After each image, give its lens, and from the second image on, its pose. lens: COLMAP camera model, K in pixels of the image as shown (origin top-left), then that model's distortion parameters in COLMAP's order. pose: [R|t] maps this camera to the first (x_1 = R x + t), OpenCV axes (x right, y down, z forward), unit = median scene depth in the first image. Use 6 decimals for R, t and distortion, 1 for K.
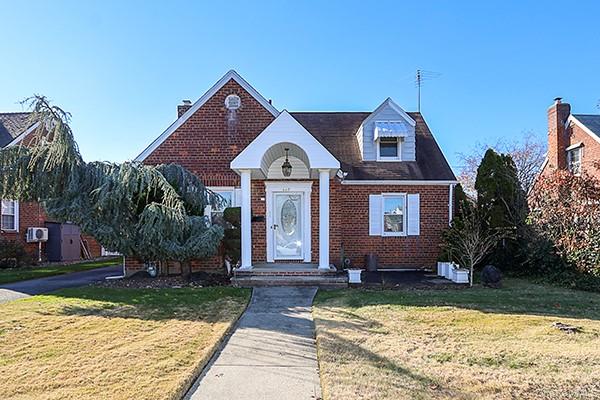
lens RADIAL K [[308.9, 0, 300.0], [0, 308.9, 200.0], [0, 0, 1]] dist [-0.001293, -0.000051]
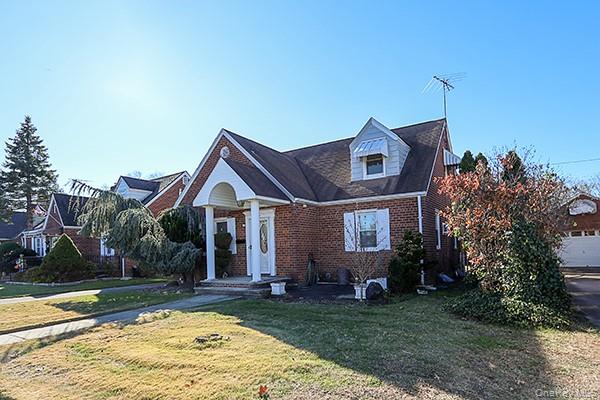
lens RADIAL K [[292.2, 0, 299.0], [0, 292.2, 202.1], [0, 0, 1]] dist [0.000016, -0.000417]
pose [[0.905075, -0.100671, -0.413164, 0.520204], [0.077136, 0.994322, -0.073302, 0.007152], [0.418198, 0.034474, 0.907701, 0.010420]]
